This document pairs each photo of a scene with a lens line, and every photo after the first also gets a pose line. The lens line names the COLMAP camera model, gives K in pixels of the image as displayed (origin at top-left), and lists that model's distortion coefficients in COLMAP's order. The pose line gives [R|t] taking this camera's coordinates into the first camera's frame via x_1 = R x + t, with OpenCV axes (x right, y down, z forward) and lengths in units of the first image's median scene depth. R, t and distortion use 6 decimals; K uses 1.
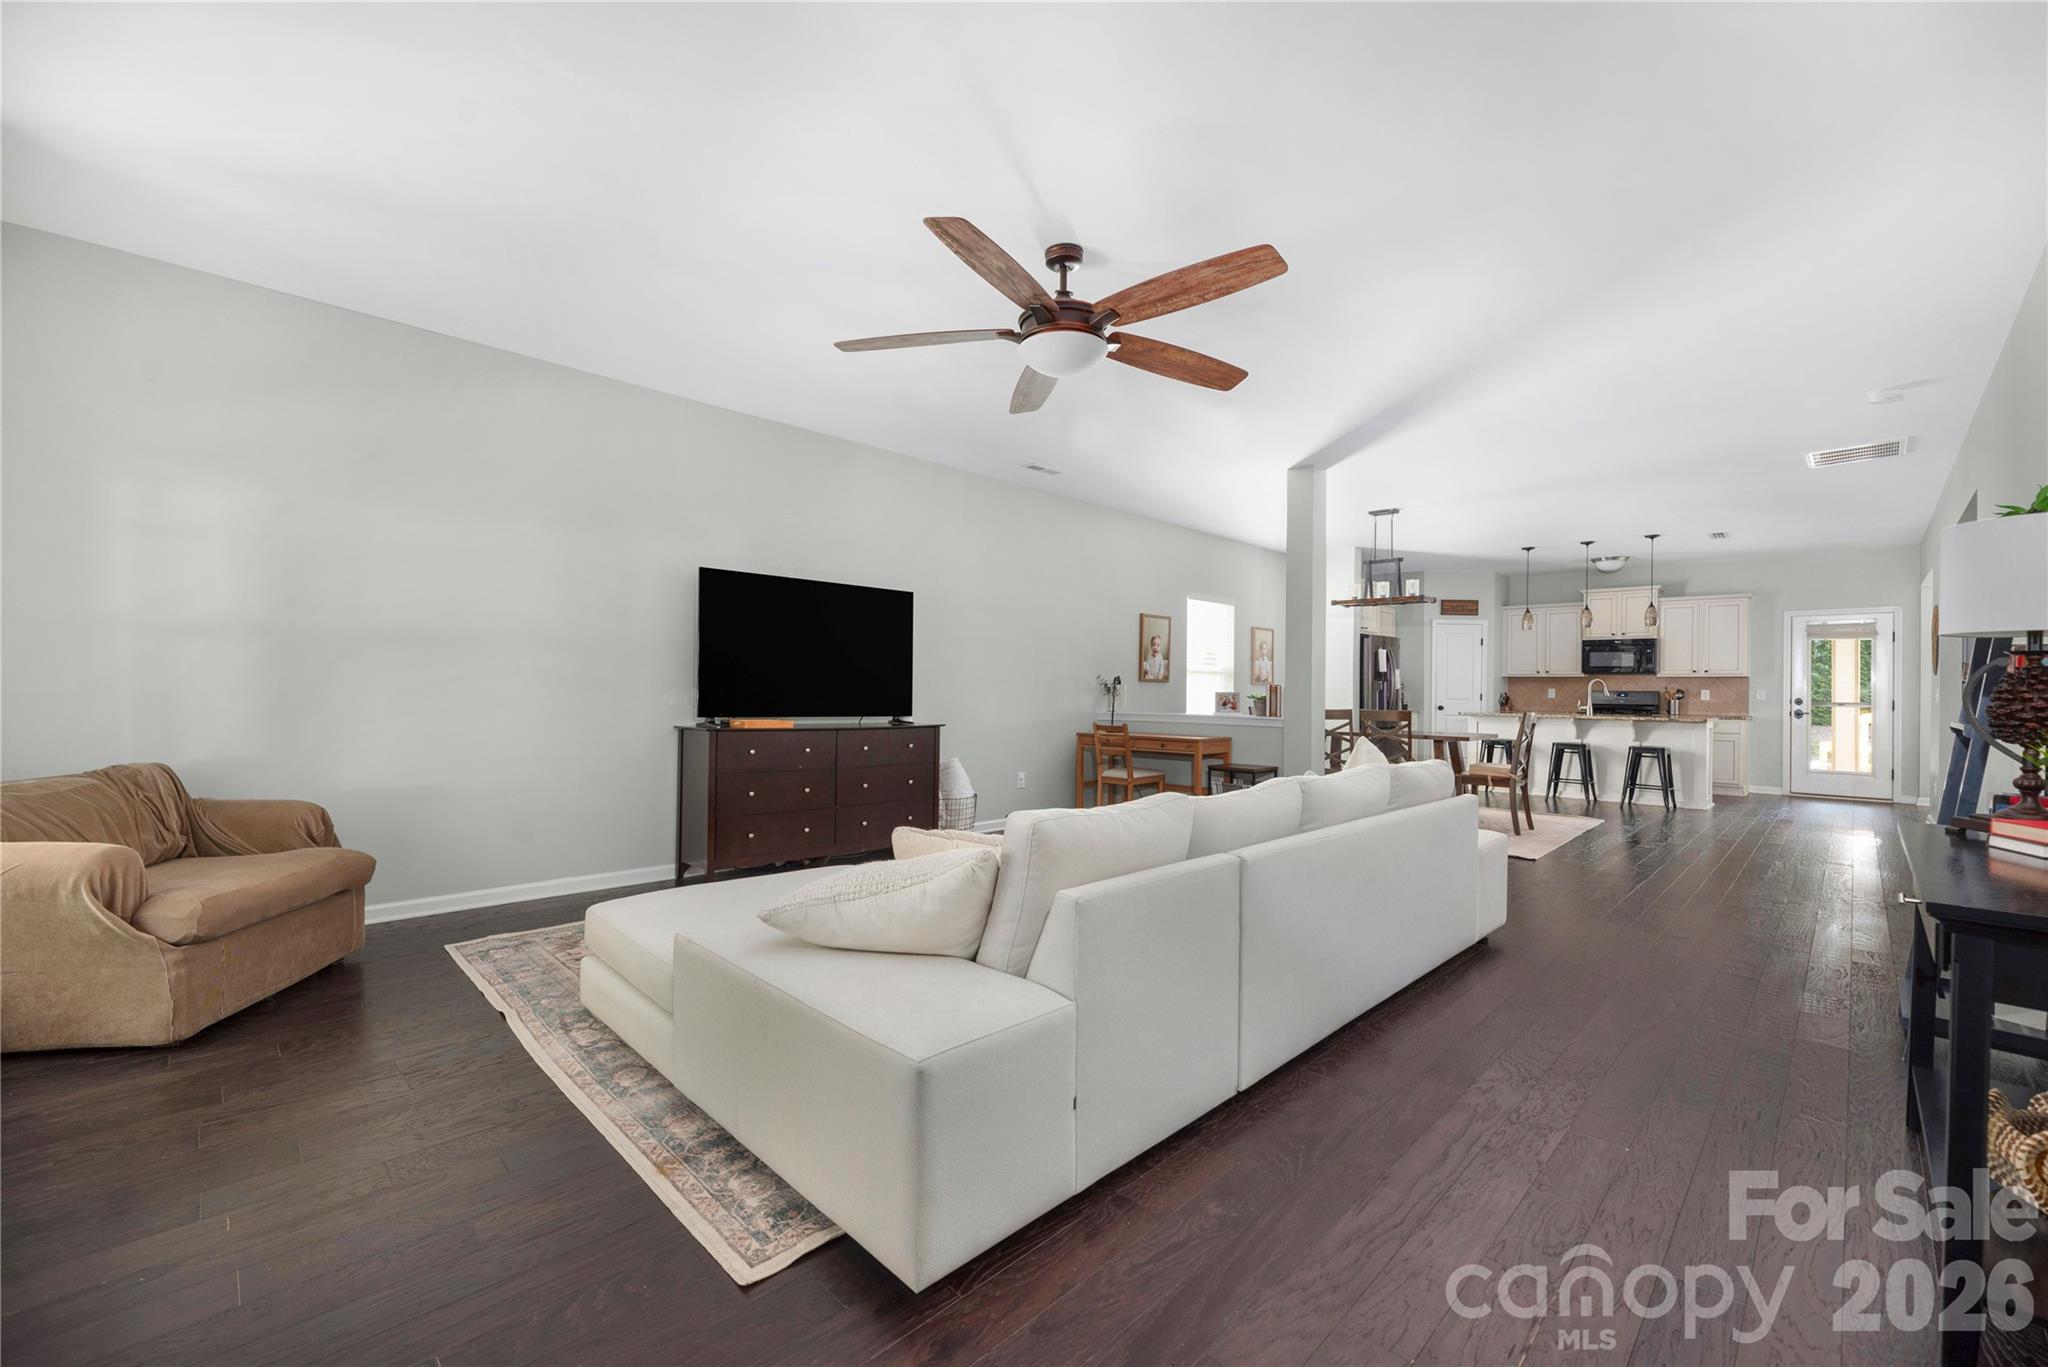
lens RADIAL K [[822.1, 0, 1042.5], [0, 822.1, 685.2], [0, 0, 1]] dist [-0.000588, -0.000006]
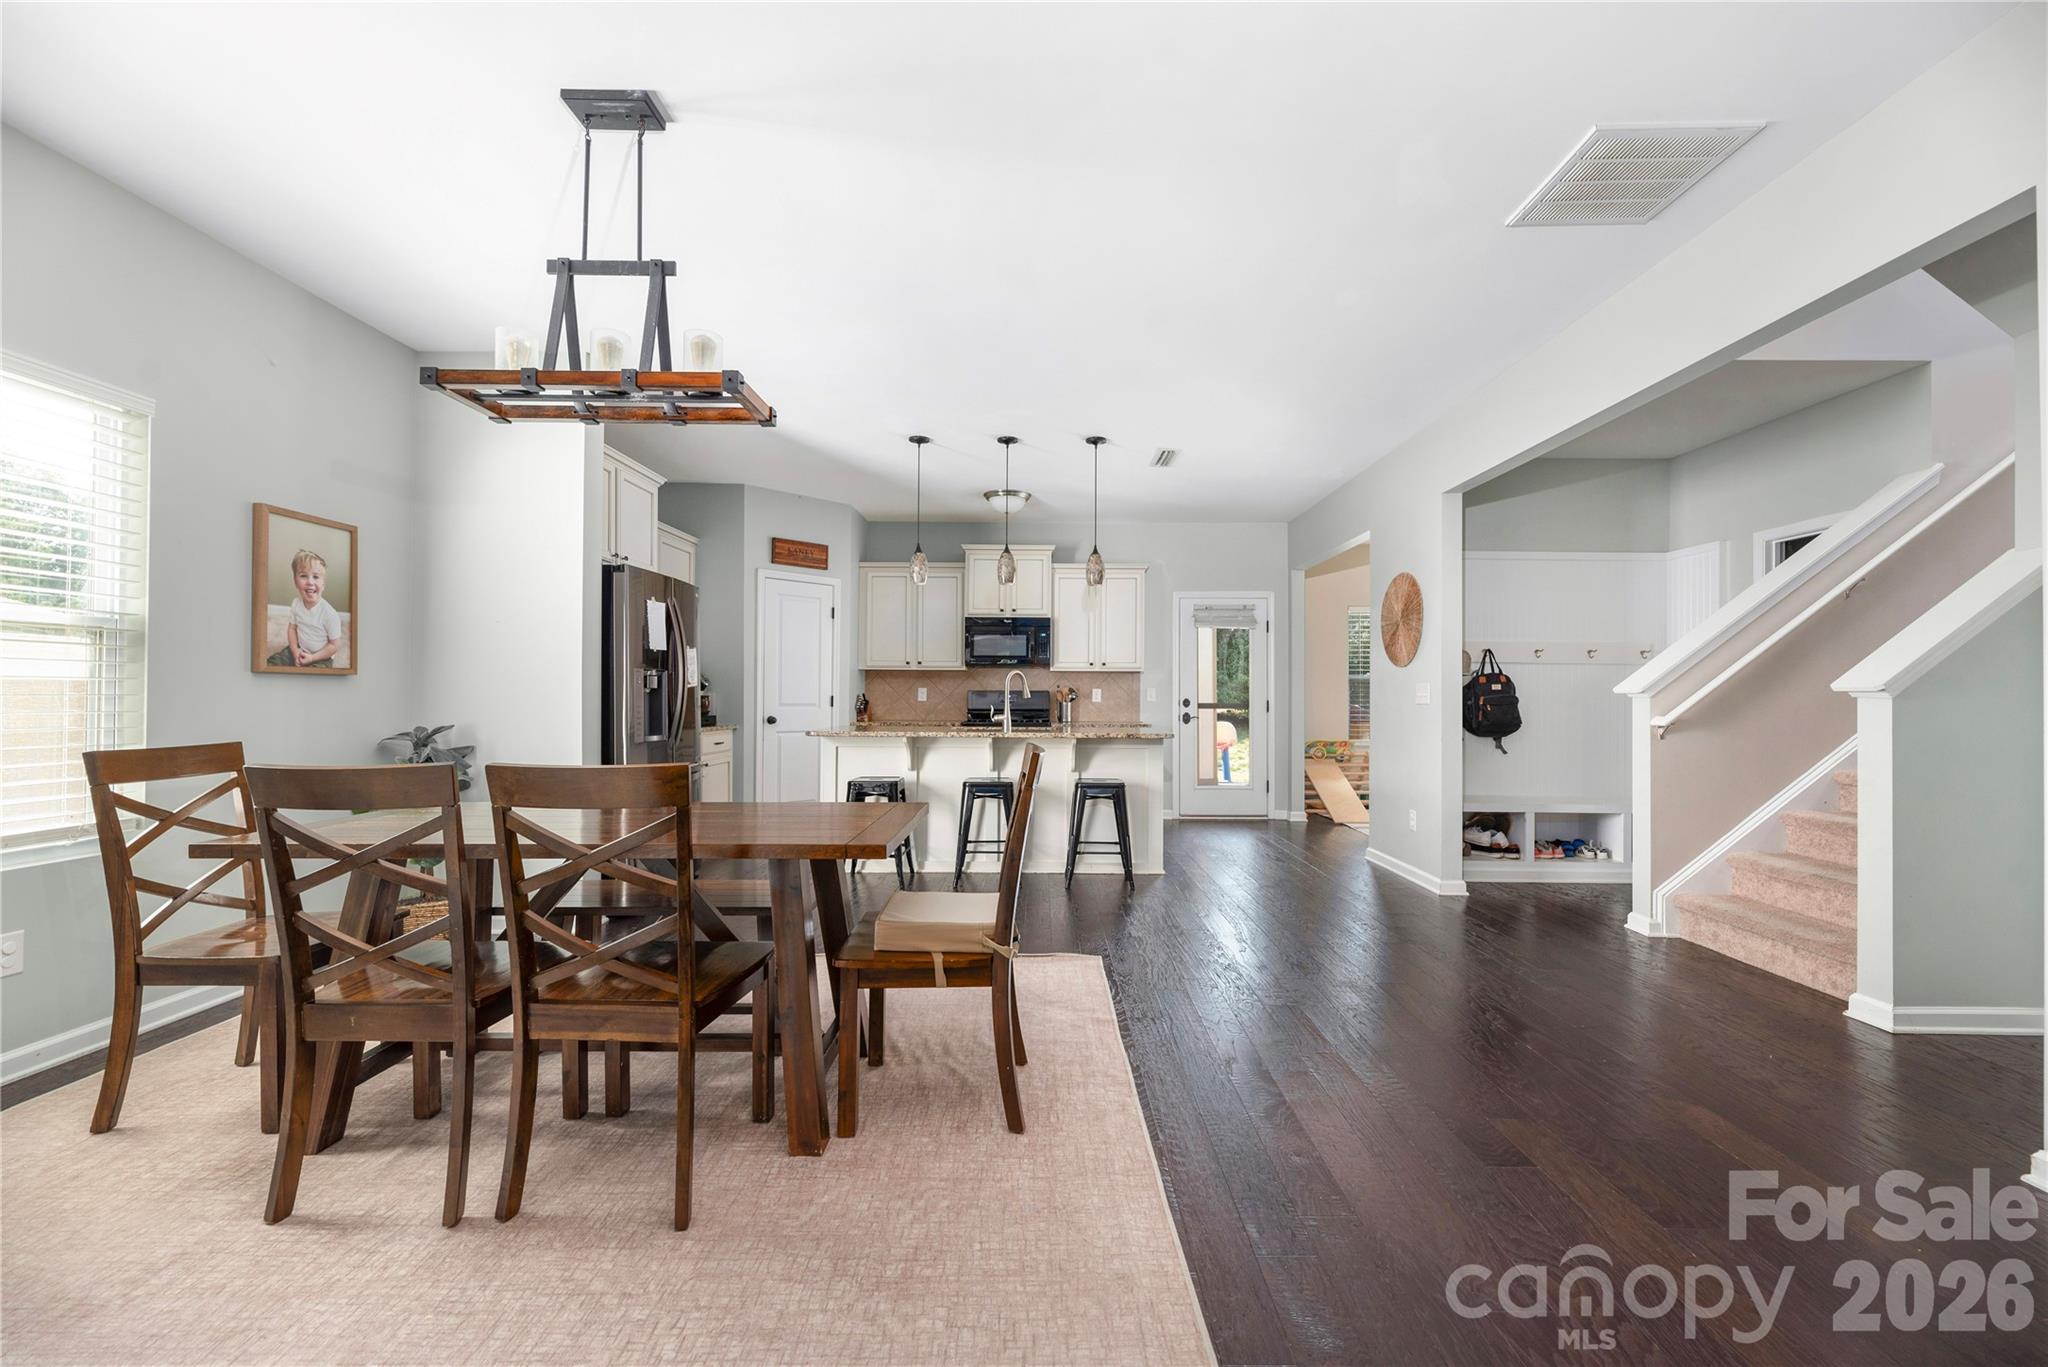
lens RADIAL K [[822.1, 0, 1034.5], [0, 822.1, 688.4], [0, 0, 1]] dist [-0.000588, -0.000006]
pose [[0.718562, -0.000562, 0.695463, 0.231498], [0.000005, 1.000000, 0.000803, 0.004776], [-0.695463, -0.000574, 0.718562, 0.489970]]
